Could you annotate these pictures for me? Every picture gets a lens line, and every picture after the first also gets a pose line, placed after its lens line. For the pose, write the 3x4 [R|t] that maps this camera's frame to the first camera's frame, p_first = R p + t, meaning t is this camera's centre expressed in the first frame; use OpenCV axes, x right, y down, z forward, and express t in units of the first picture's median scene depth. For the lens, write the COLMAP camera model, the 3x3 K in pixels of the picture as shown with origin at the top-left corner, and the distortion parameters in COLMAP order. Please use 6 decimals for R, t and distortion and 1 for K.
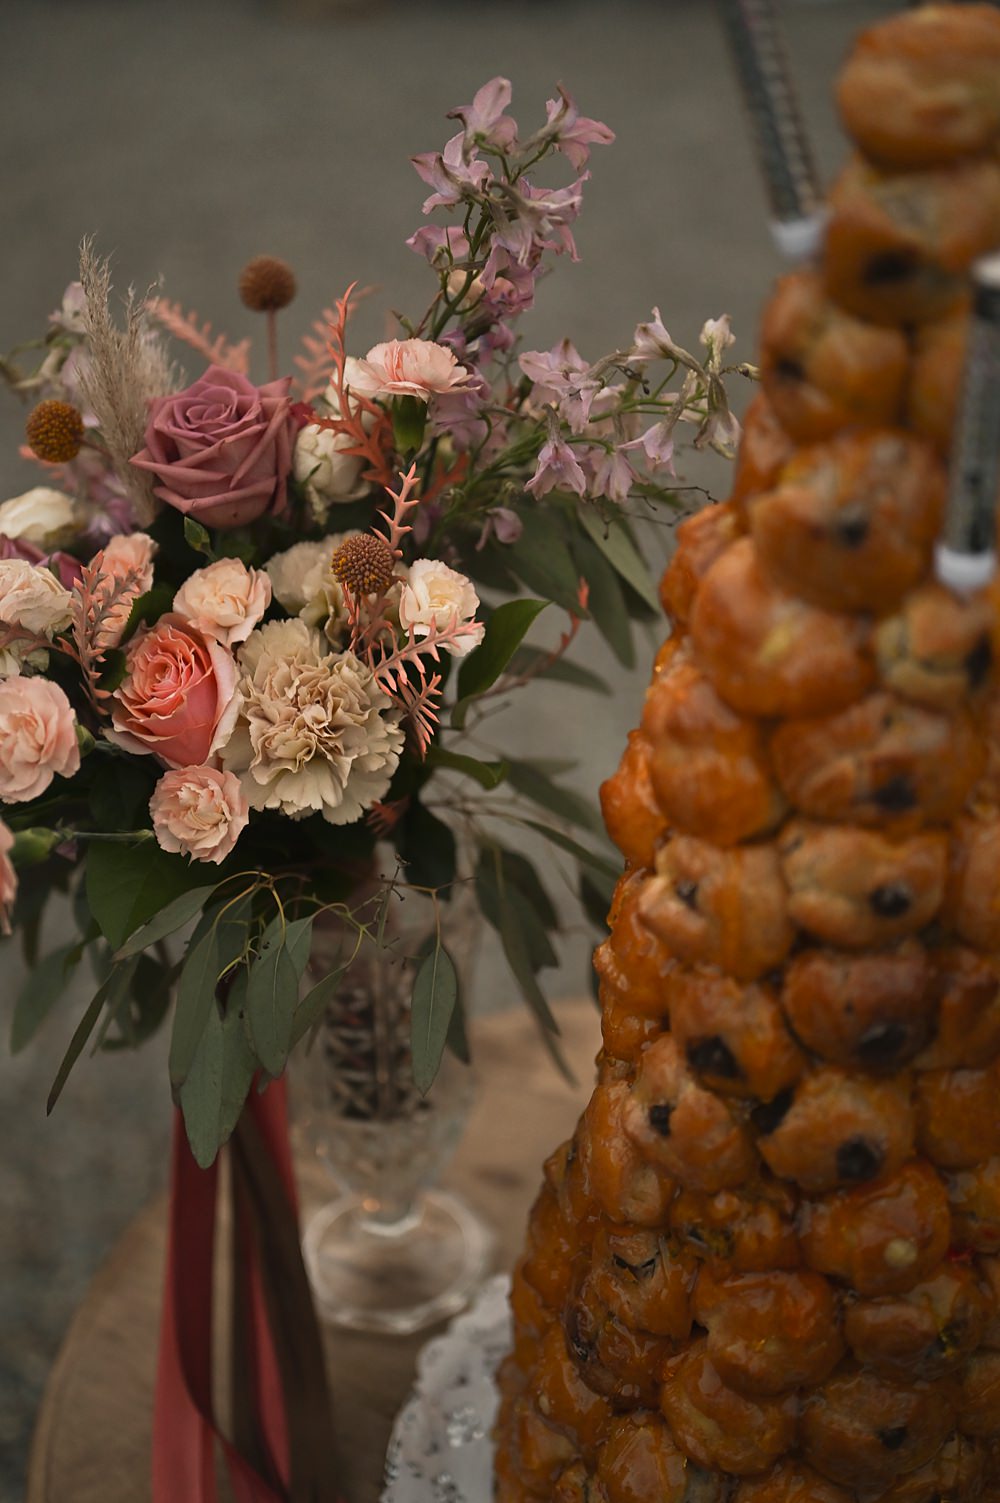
lens RADIAL K [[2189.6, 0, 492.9], [0, 2189.6, 753.4], [0, 0, 1]] dist [-0.000298, 0.009502]
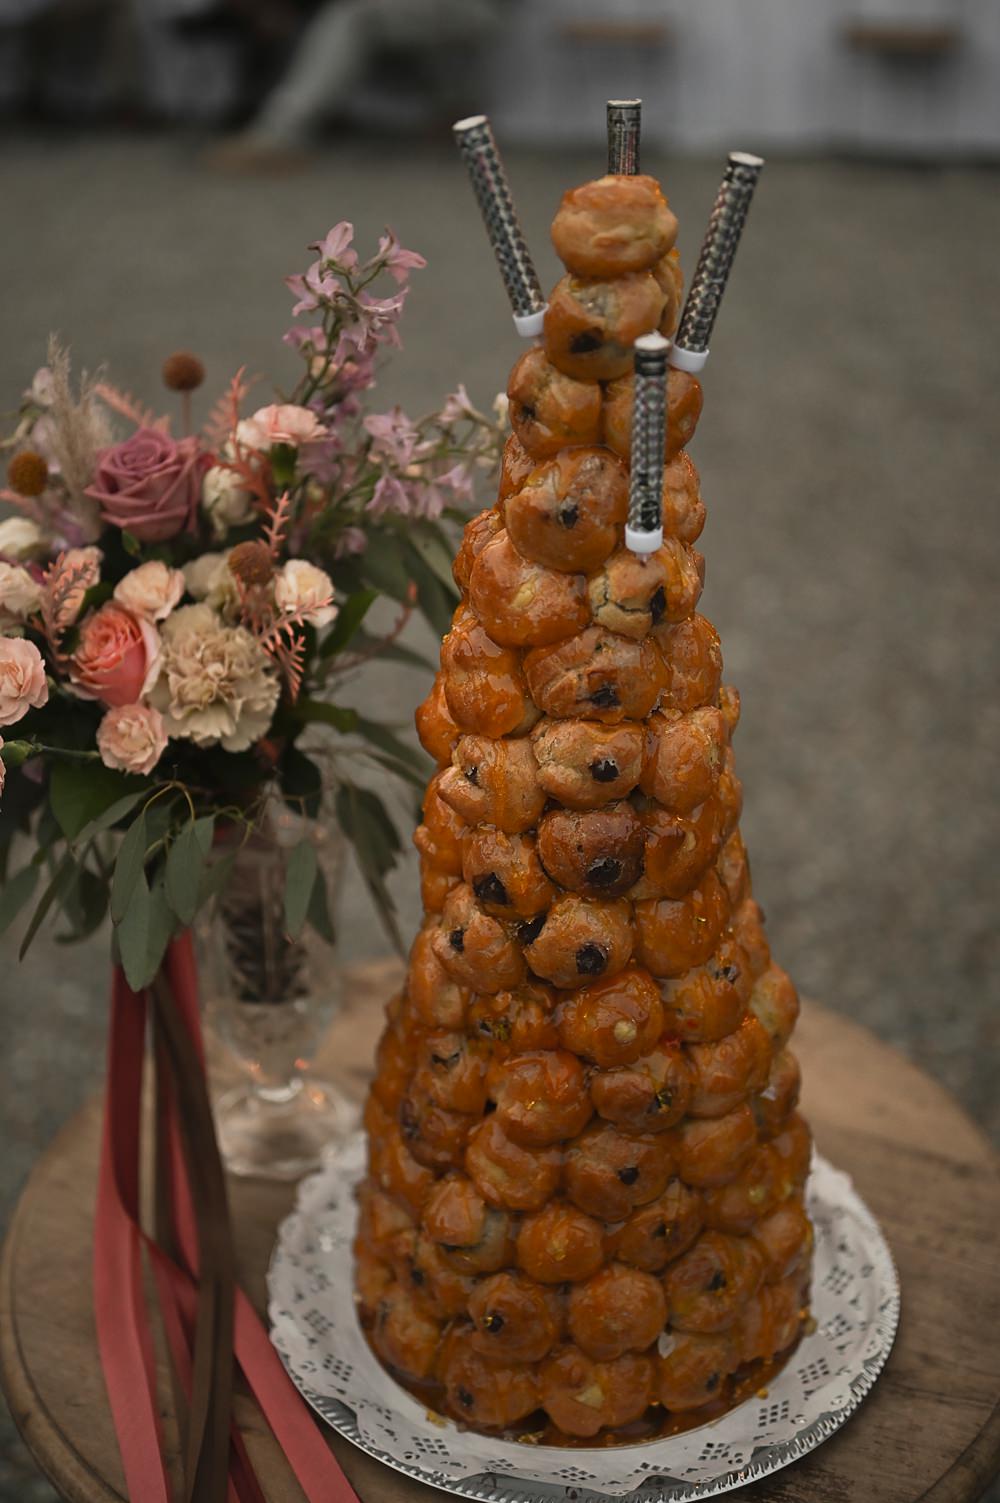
lens RADIAL K [[2189.6, 0, 492.9], [0, 2189.6, 753.4], [0, 0, 1]] dist [-0.000298, 0.009502]
pose [[0.999412, -0.004520, 0.033981, 0.048931], [0.006726, 0.997856, -0.065105, 0.131221], [-0.033613, 0.065295, 0.997300, -0.406353]]
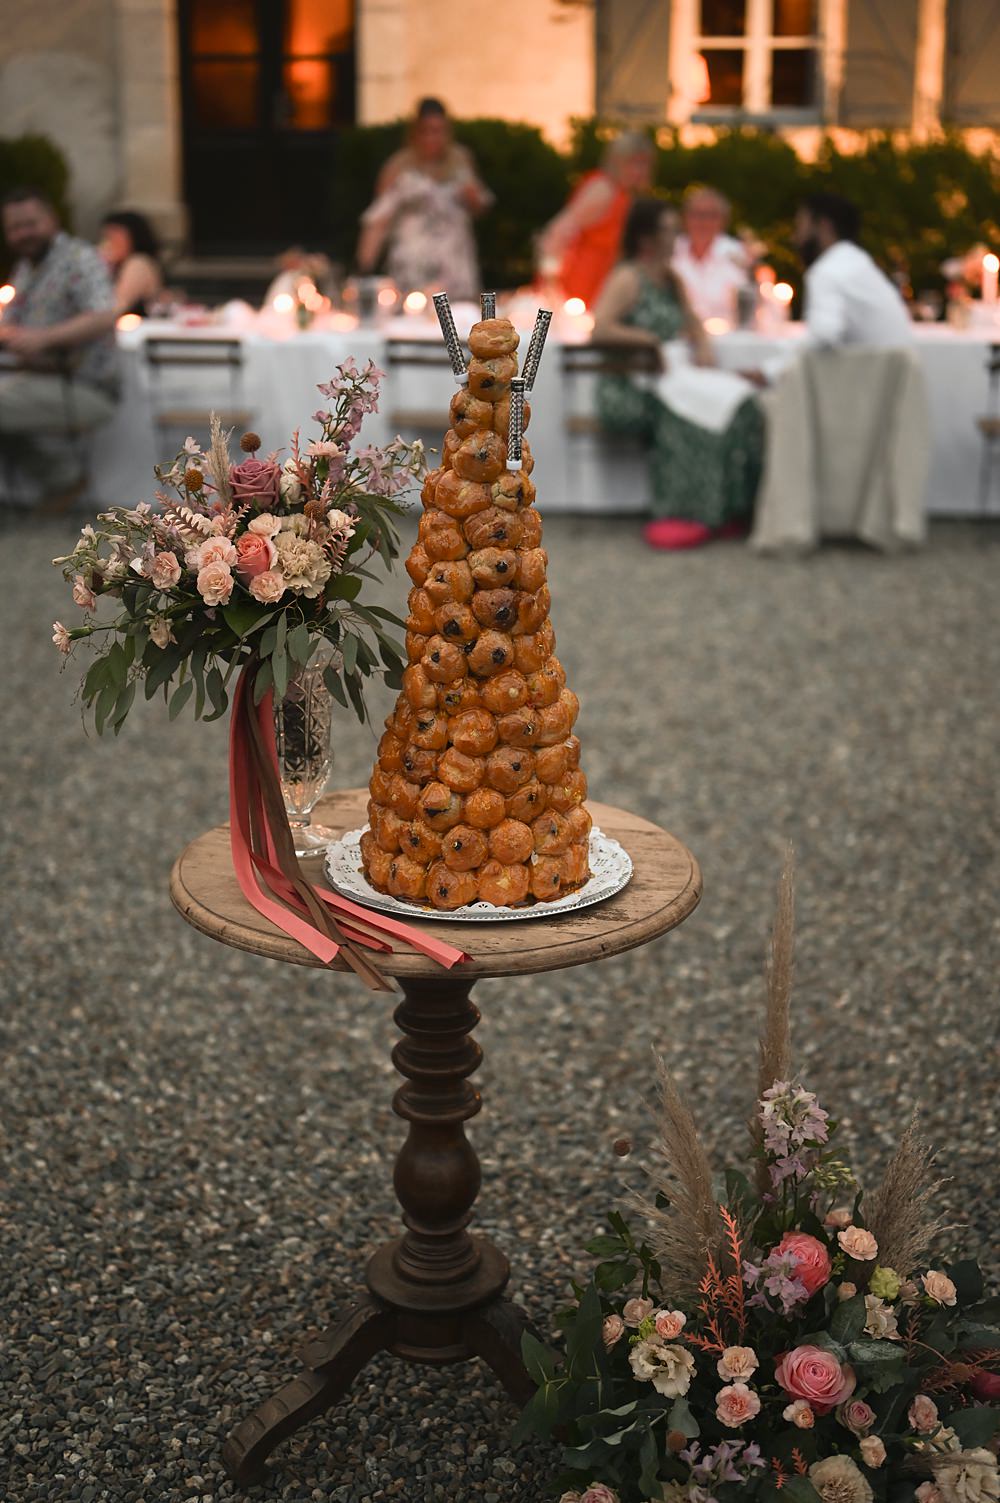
lens RADIAL K [[2182.0, 0, 507.9], [0, 2182.0, 748.1], [0, 0, 1]] dist [0.003798, -0.032689]
pose [[0.963500, -0.040266, 0.264664, -0.625153], [0.106942, 0.964208, -0.242624, 1.010094], [-0.245421, 0.262072, 0.933320, -1.822044]]
